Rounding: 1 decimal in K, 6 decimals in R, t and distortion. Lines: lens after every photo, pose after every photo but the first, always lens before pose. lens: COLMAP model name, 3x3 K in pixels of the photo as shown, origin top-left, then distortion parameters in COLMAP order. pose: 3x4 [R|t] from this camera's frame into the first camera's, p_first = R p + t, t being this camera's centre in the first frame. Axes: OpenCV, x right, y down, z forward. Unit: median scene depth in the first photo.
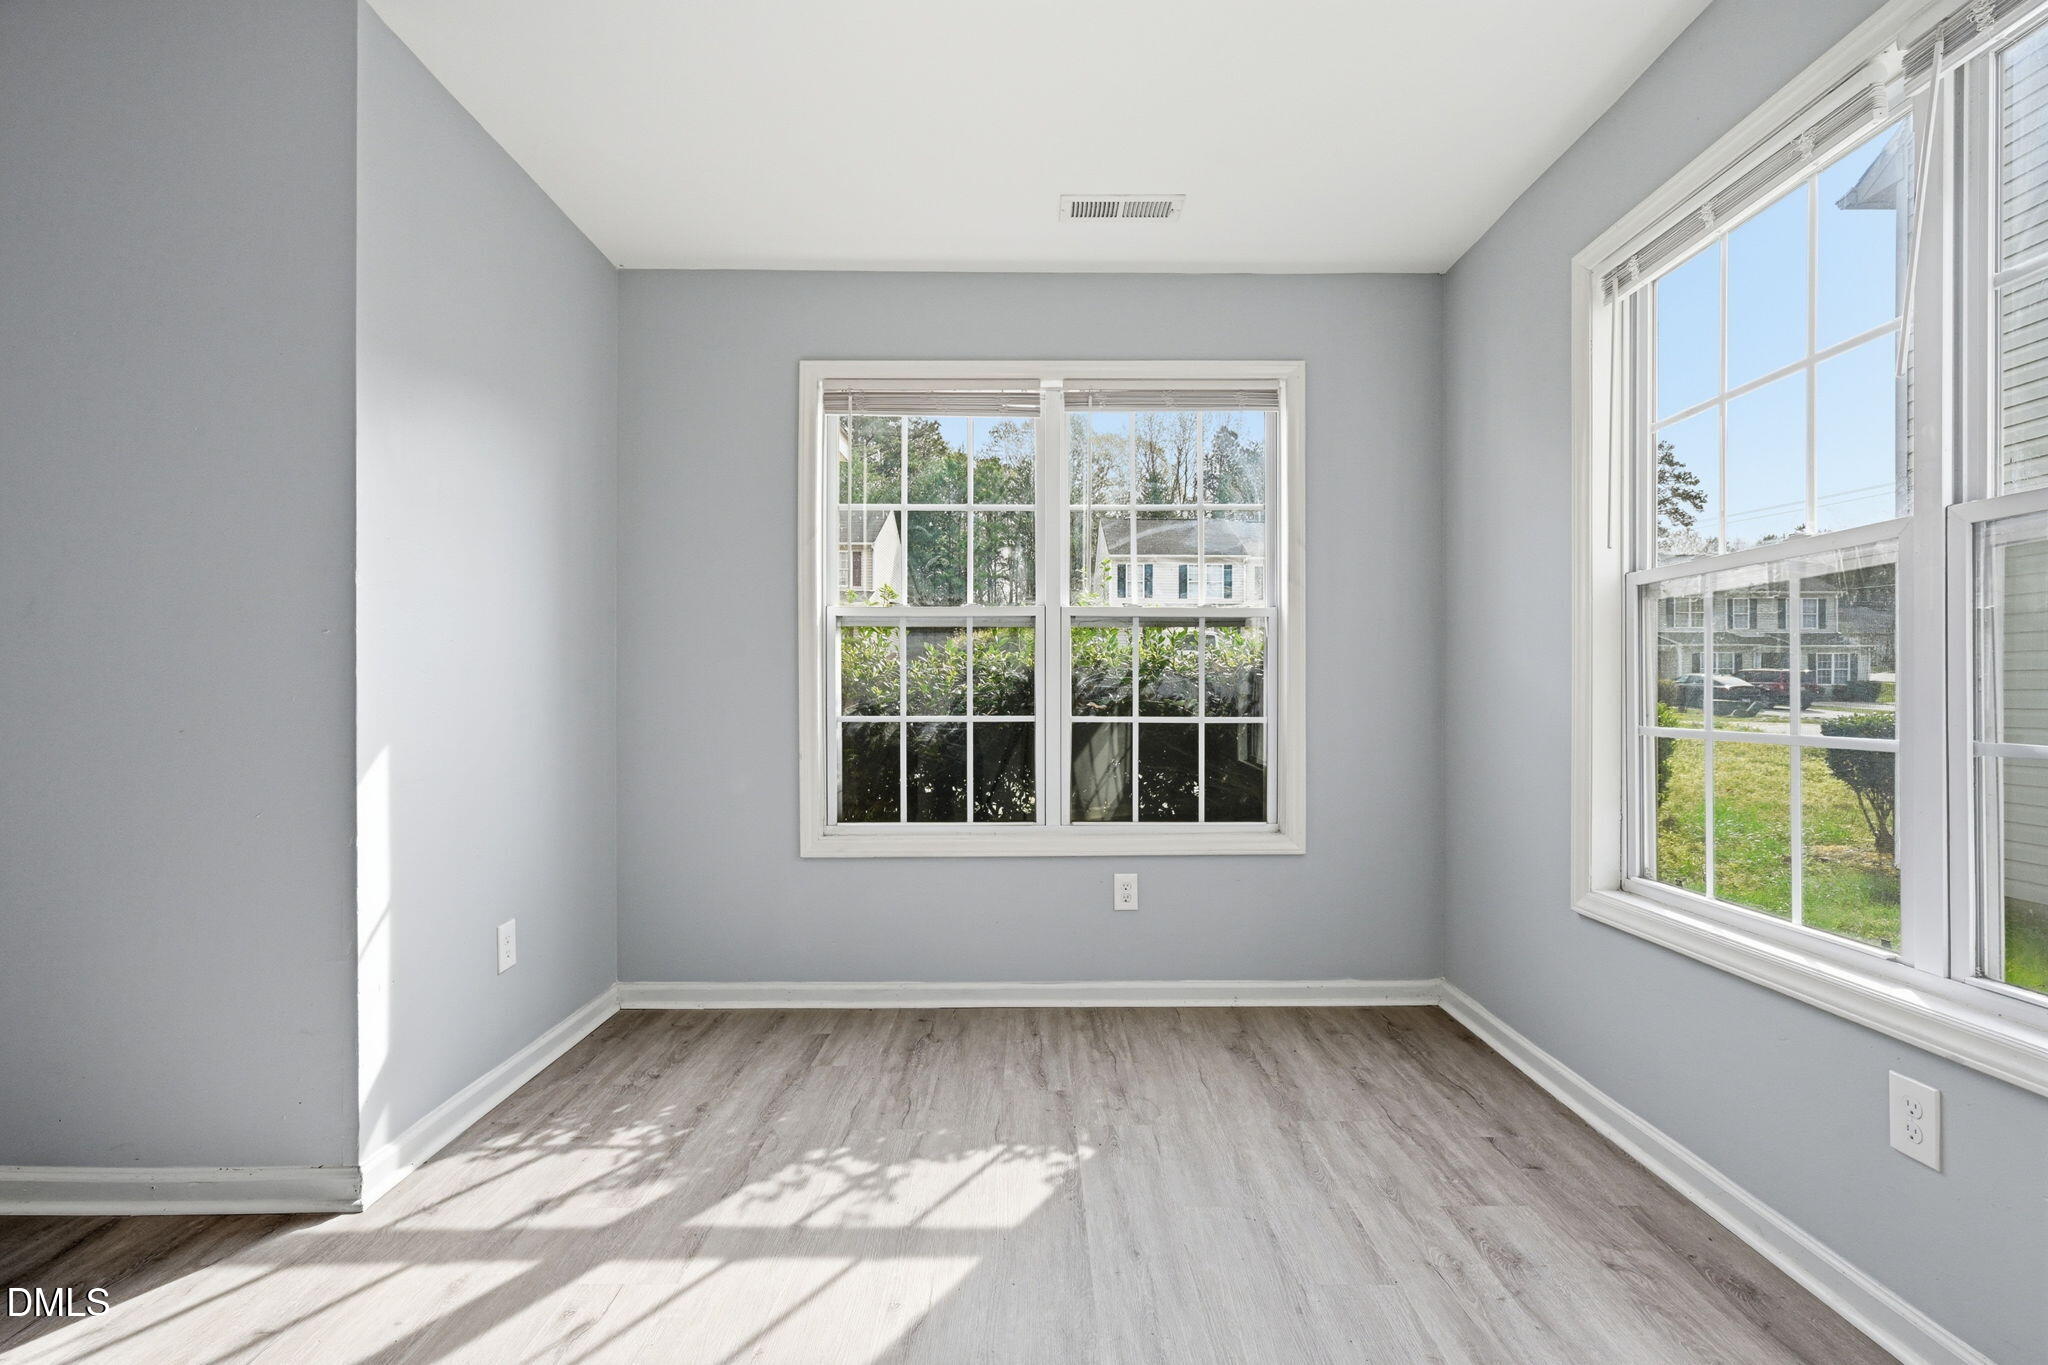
lens RADIAL K [[900.7, 0, 1024.0], [0, 900.7, 682.5], [0, 0, 1]] dist [0.002261, 0.000161]
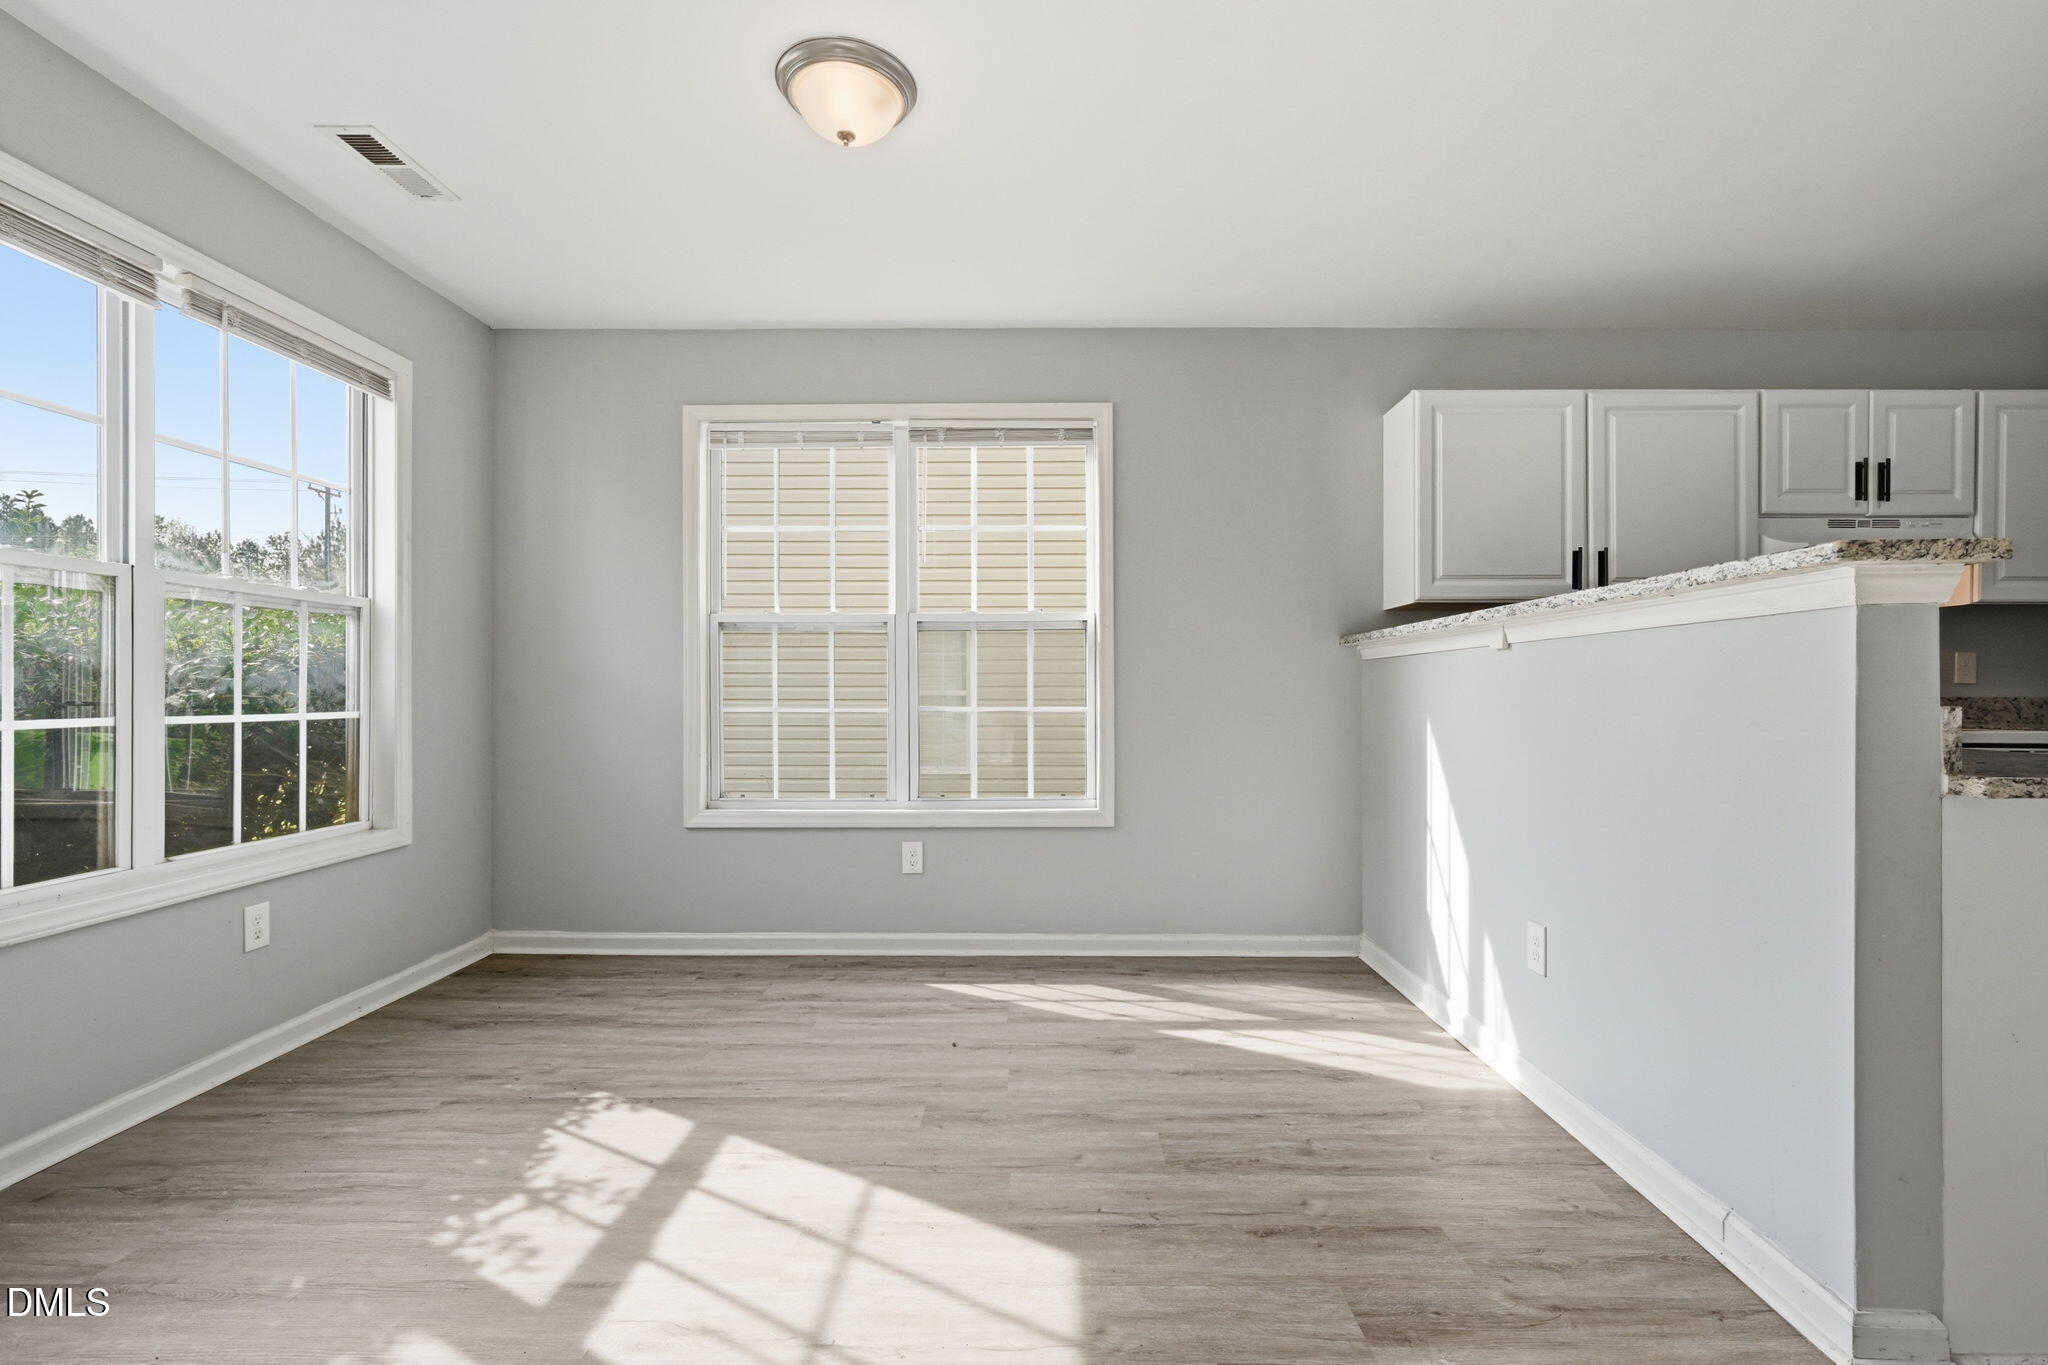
lens RADIAL K [[862.9, 0, 1024.0], [0, 862.9, 682.5], [0, 0, 1]] dist [-0.067714, -0.000048]
pose [[0.013397, 0.007500, 0.999882, -0.728012], [-0.012917, 0.999890, -0.007327, 0.005563], [-0.999827, -0.012817, 0.013493, 0.343600]]
